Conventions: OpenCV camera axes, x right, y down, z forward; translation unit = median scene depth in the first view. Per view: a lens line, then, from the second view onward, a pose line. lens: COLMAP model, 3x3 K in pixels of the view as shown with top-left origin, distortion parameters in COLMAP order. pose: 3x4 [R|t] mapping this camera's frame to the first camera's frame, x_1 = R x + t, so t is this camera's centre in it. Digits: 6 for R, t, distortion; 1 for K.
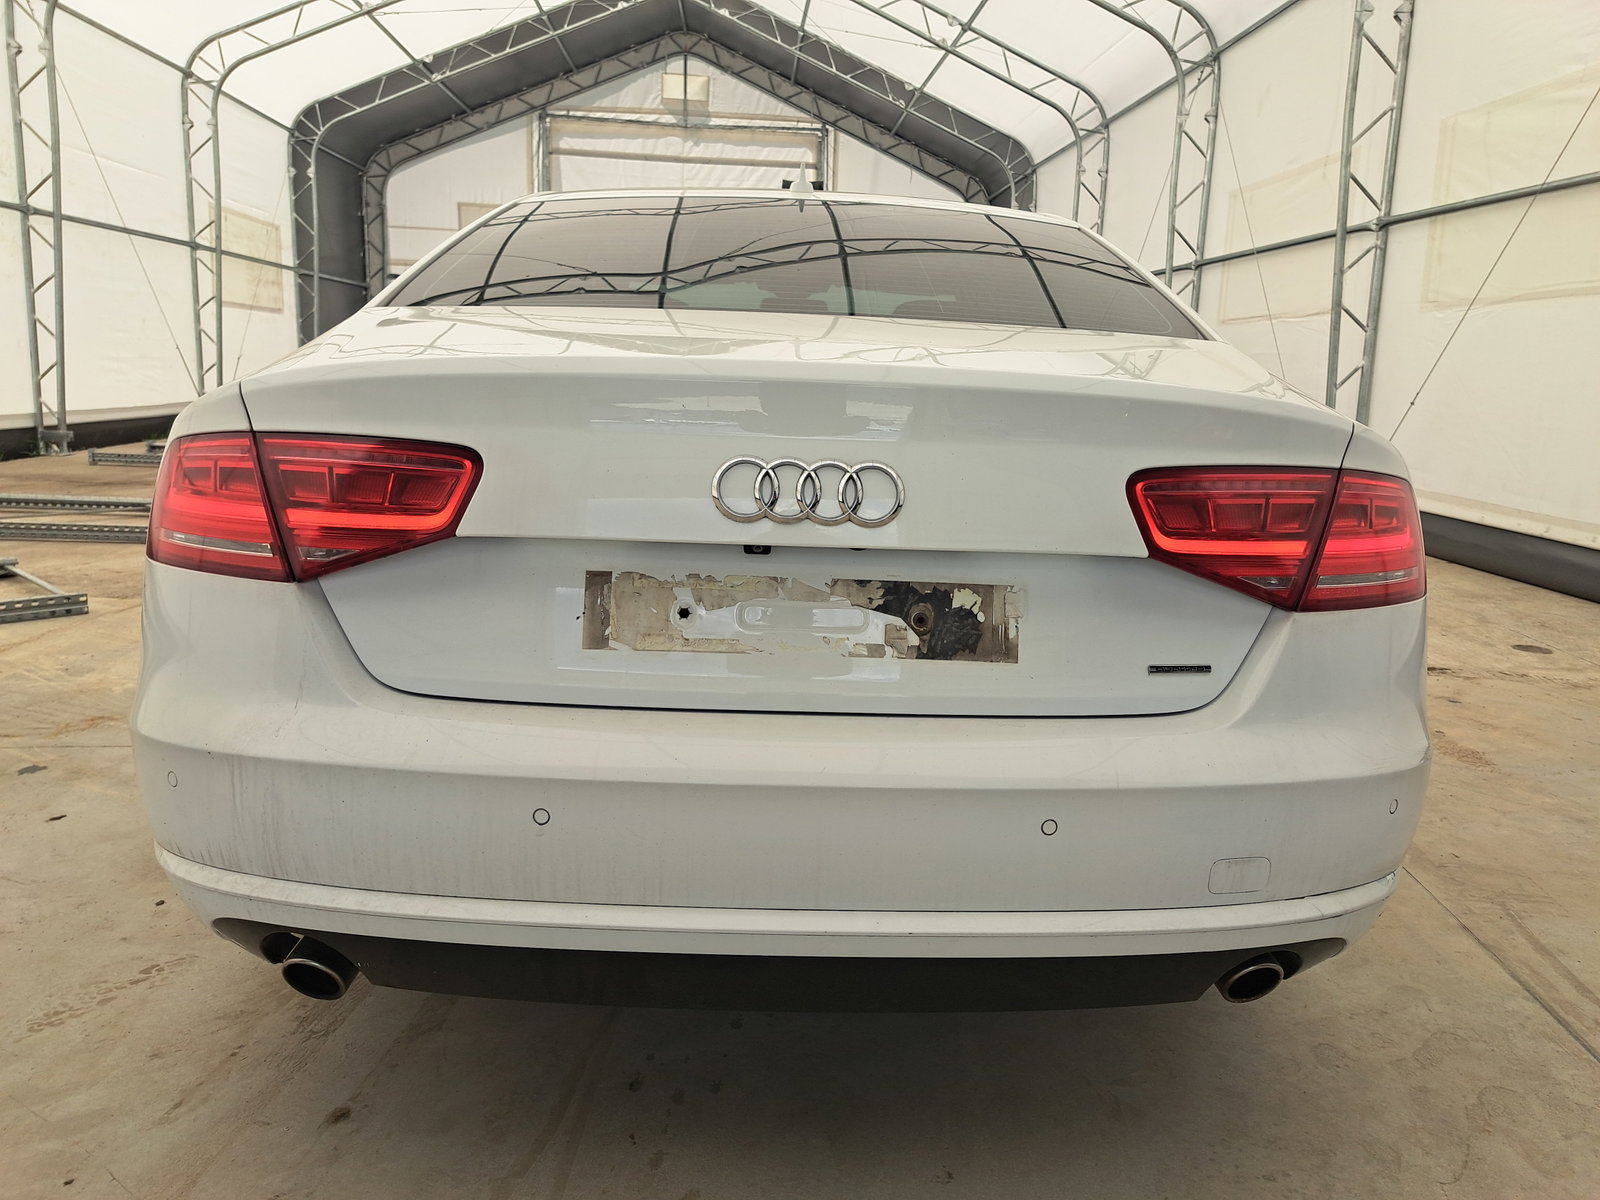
lens RADIAL K [[1180.1, 0, 813.1], [0, 1180.1, 598.2], [0, 0, 1]] dist [0.070754, -0.070183]
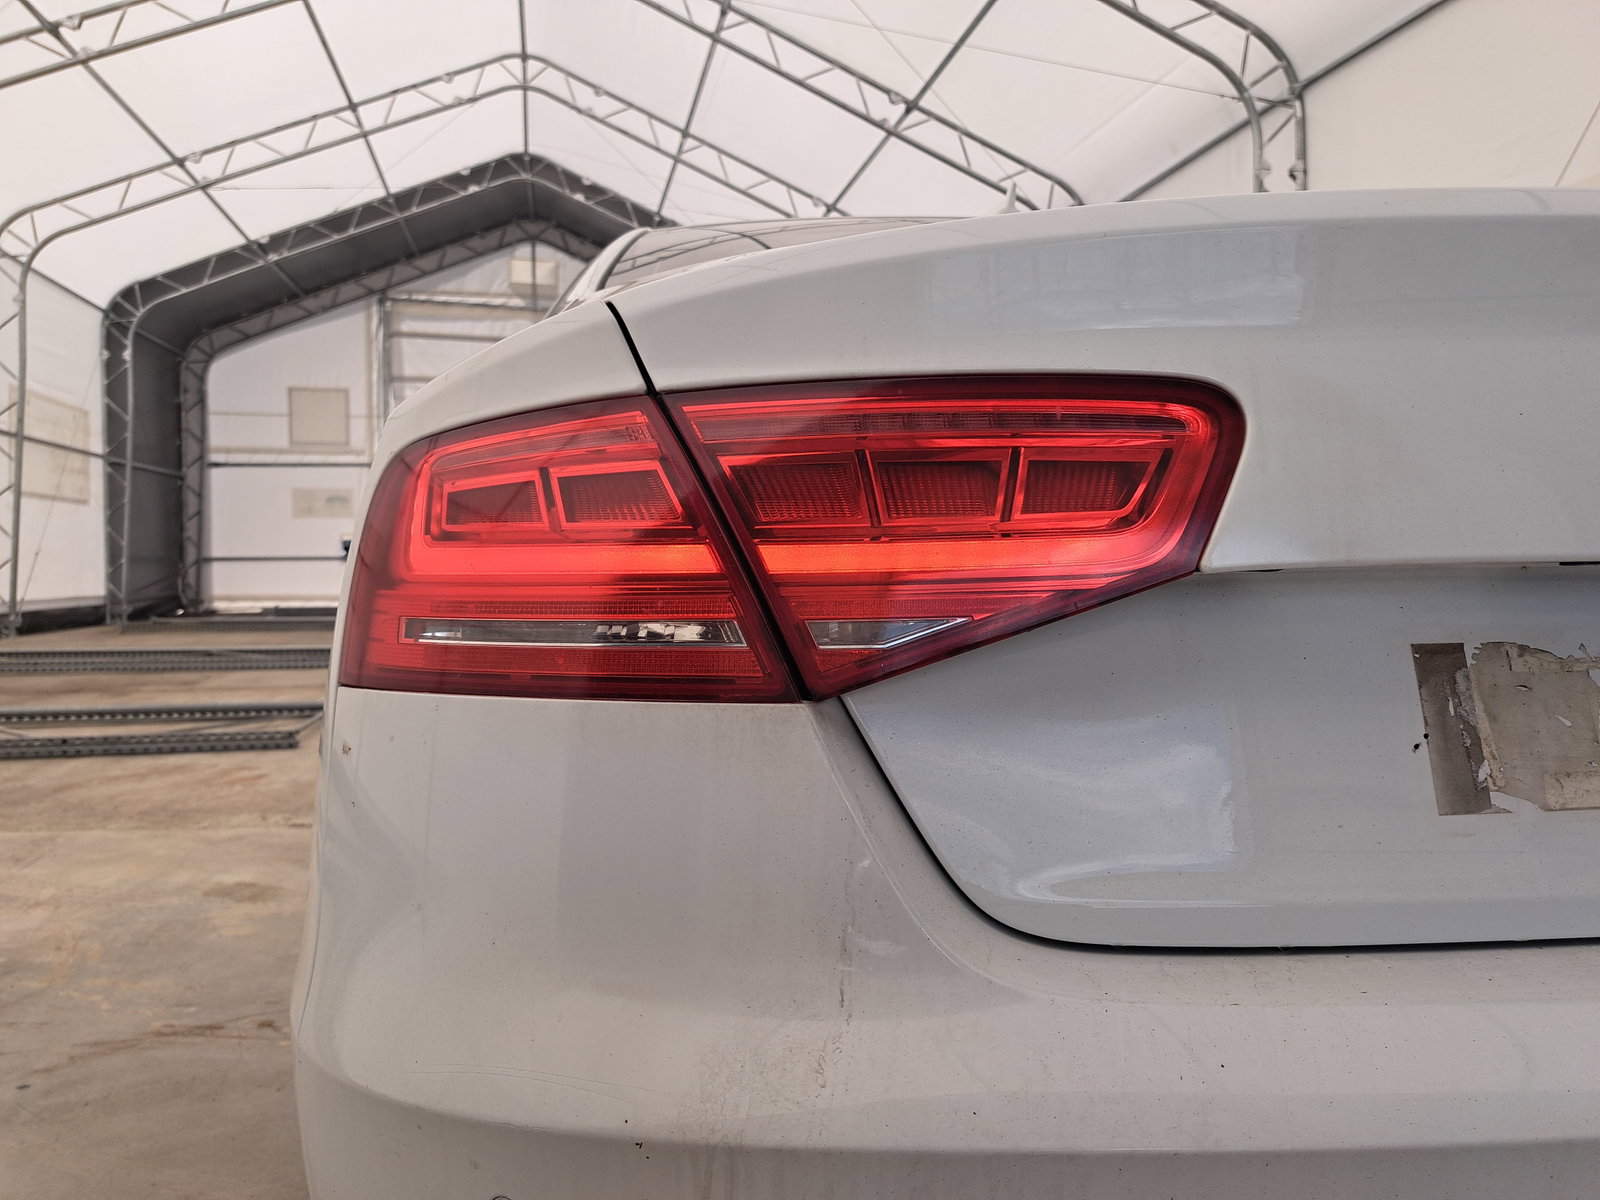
lens RADIAL K [[1180.1, 0, 804.5], [0, 1180.1, 591.0], [0, 0, 1]] dist [0.070754, -0.070183]
pose [[0.988070, -0.041521, 0.148300, -0.069665], [0.064848, 0.985608, -0.156114, 0.001971], [-0.139684, 0.163869, 0.976543, 0.080199]]
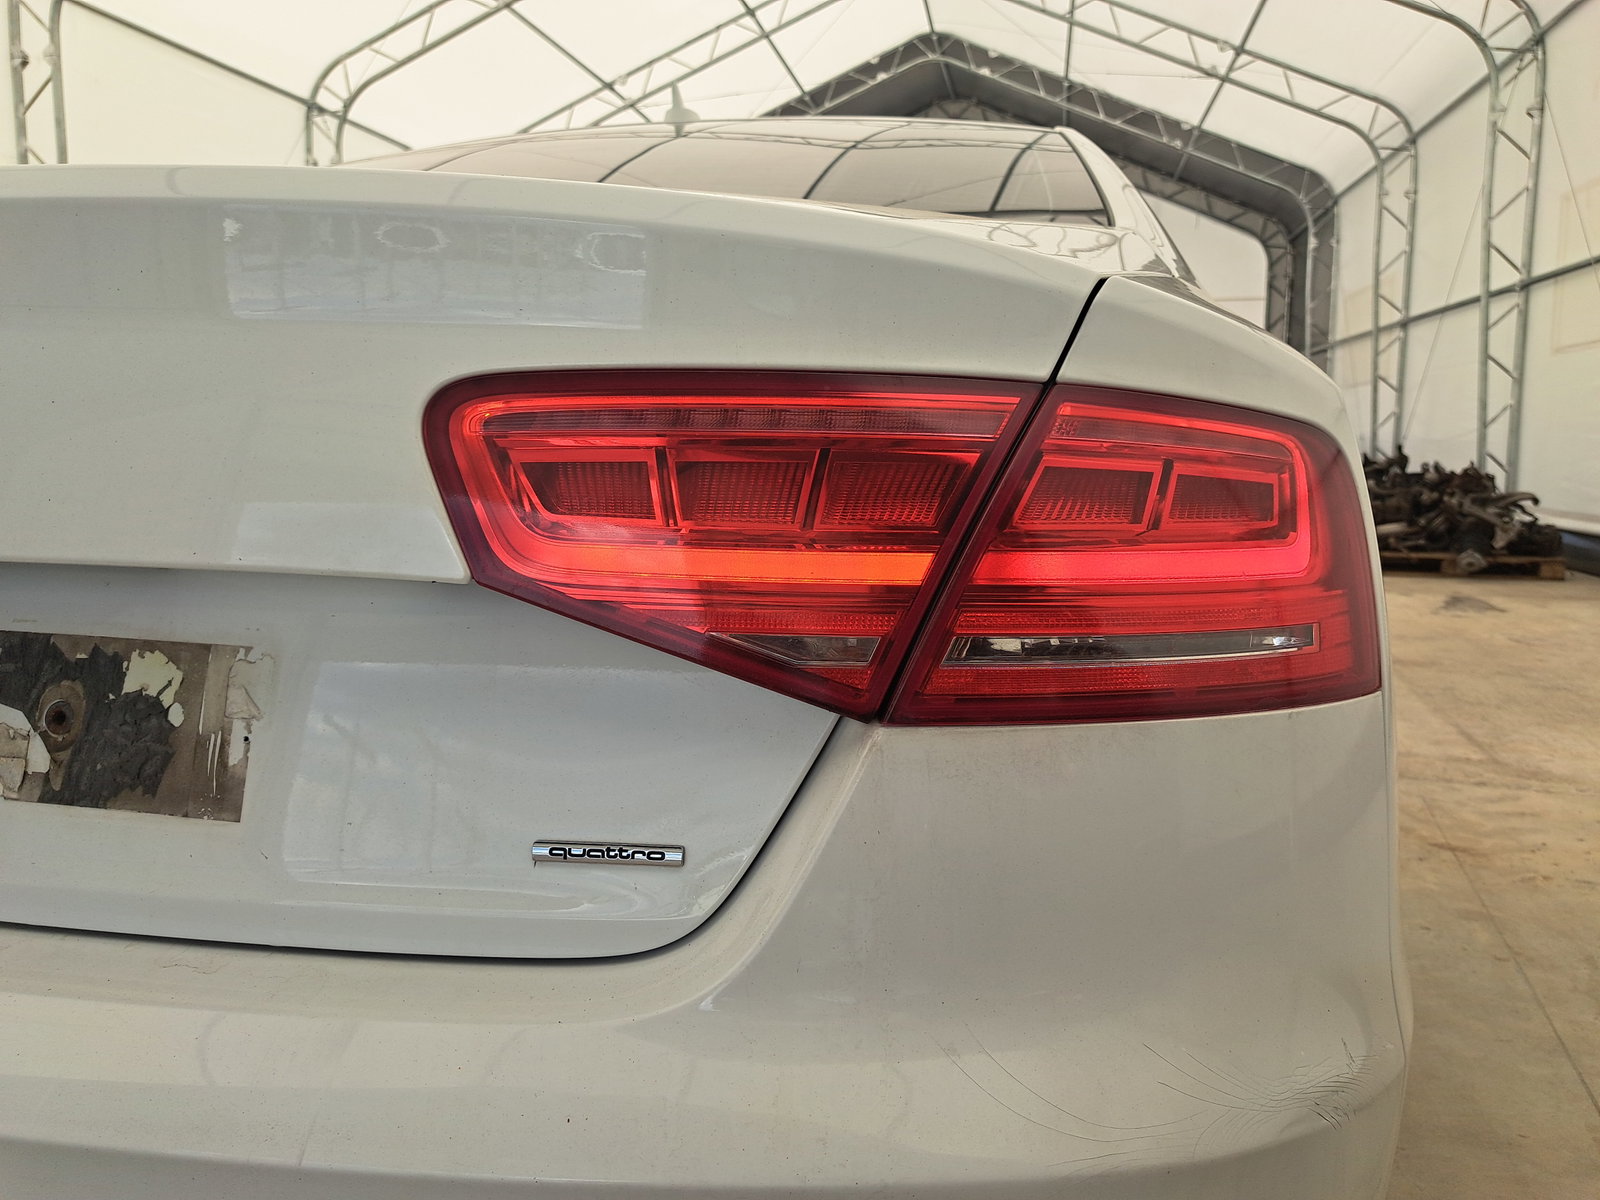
lens RADIAL K [[1180.1, 0, 810.3], [0, 1180.1, 583.2], [0, 0, 1]] dist [0.070754, -0.070183]
pose [[0.963499, 0.004015, -0.267681, 0.070885], [-0.024601, 0.996985, -0.073595, -0.000947], [0.266578, 0.077493, 0.960693, 0.088012]]
